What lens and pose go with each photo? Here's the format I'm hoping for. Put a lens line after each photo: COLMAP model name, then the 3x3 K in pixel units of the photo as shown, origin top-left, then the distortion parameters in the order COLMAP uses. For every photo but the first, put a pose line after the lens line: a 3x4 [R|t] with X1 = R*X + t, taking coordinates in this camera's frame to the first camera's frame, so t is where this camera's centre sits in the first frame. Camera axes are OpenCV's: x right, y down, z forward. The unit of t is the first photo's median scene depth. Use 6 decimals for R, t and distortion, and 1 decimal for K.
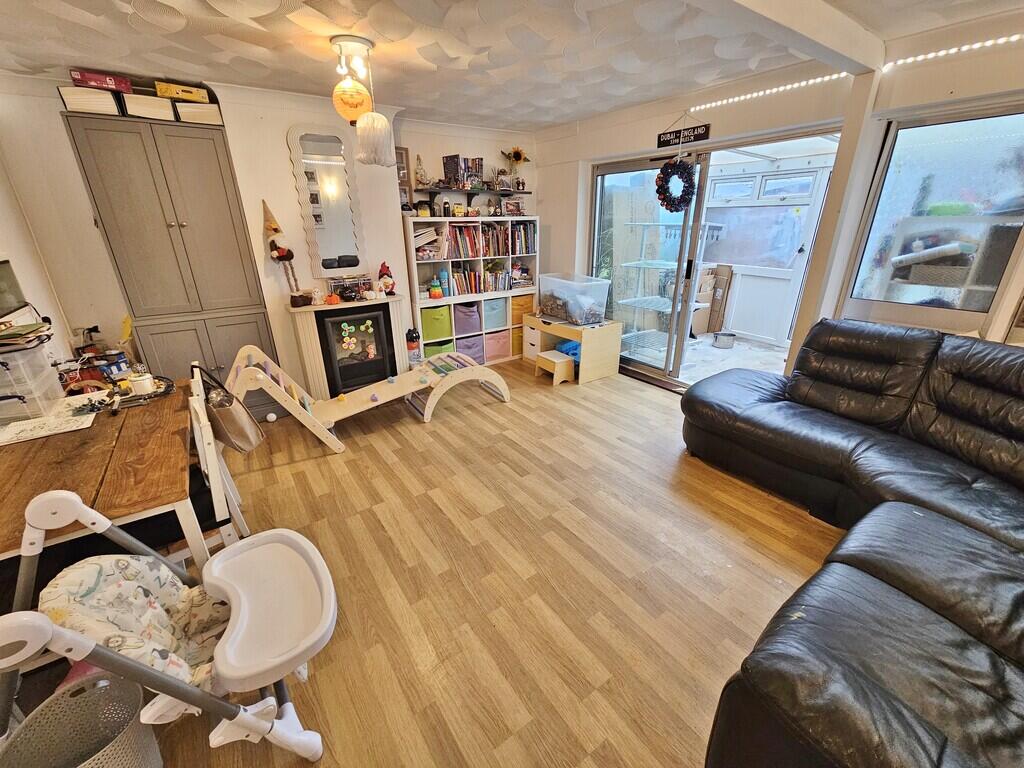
lens RADIAL K [[422.9, 0, 510.6], [0, 422.9, 386.6], [0, 0, 1]] dist [0.000278, -0.000020]
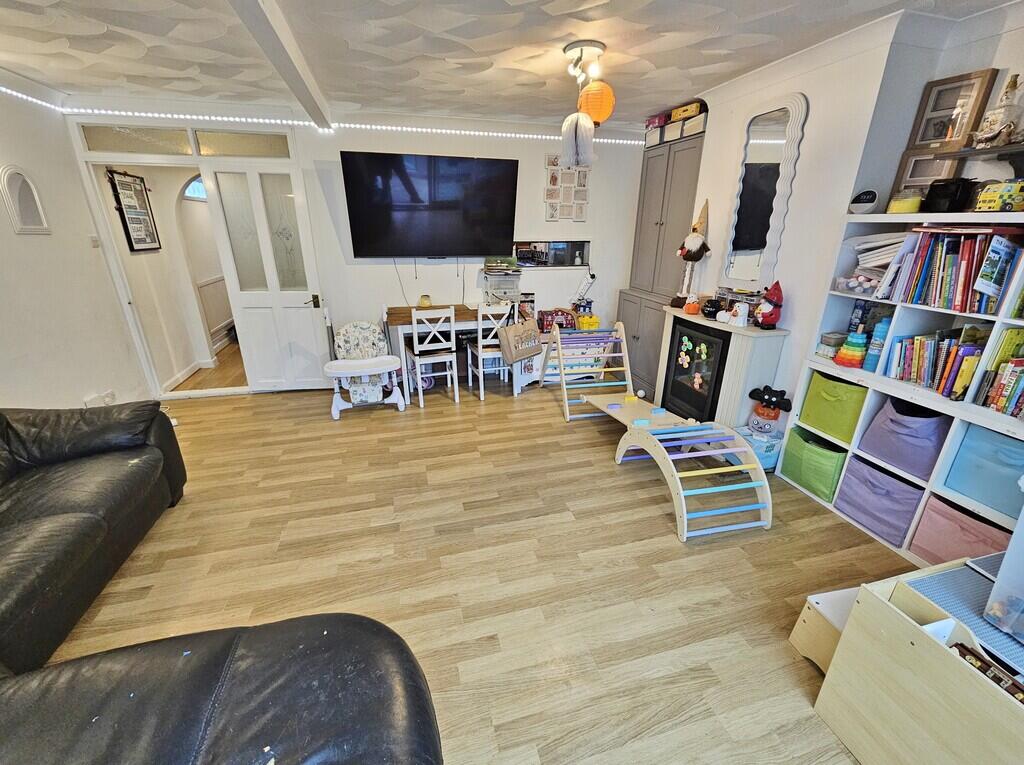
lens RADIAL K [[422.9, 0, 510.6], [0, 422.9, 385.1], [0, 0, 1]] dist [0.000278, -0.000020]
pose [[-0.344617, 0.346149, -0.872594, 0.649355], [-0.339071, 0.820882, 0.459546, -0.418242], [0.875368, 0.454239, -0.165521, 1.044766]]
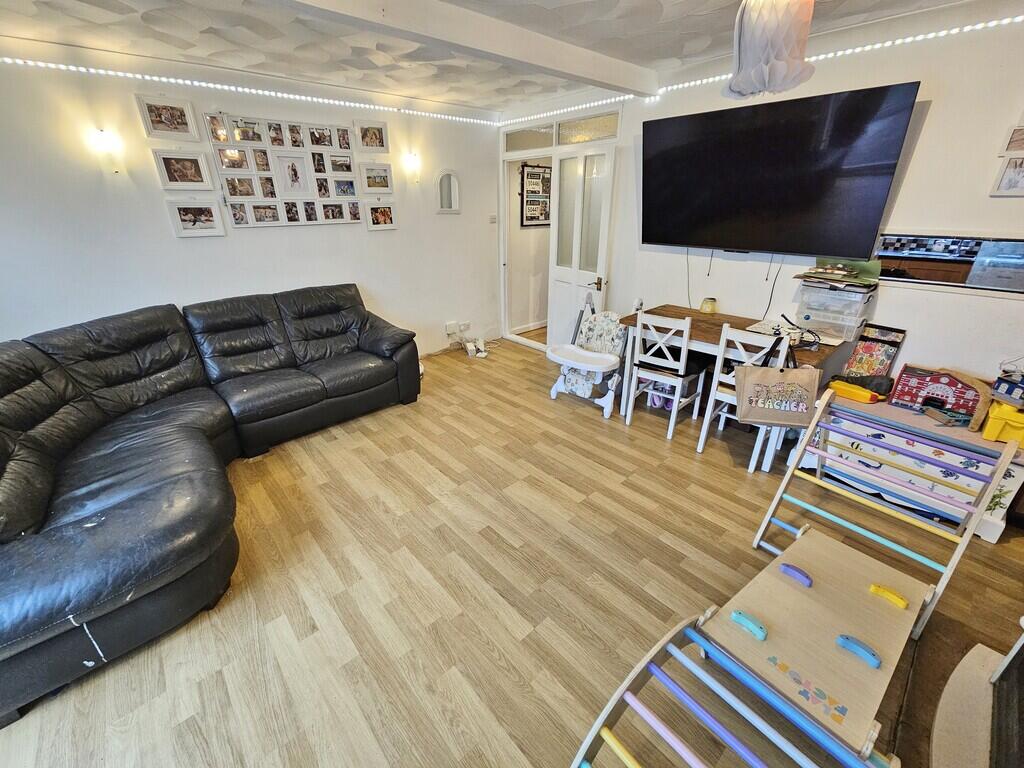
lens RADIAL K [[422.9, 0, 510.6], [0, 422.9, 386.6], [0, 0, 1]] dist [0.000278, -0.000020]
pose [[-0.992536, 0.070824, -0.099283, 0.042523], [-0.019913, 0.709049, 0.704878, -0.516650], [0.120319, 0.701593, -0.702346, 1.291332]]
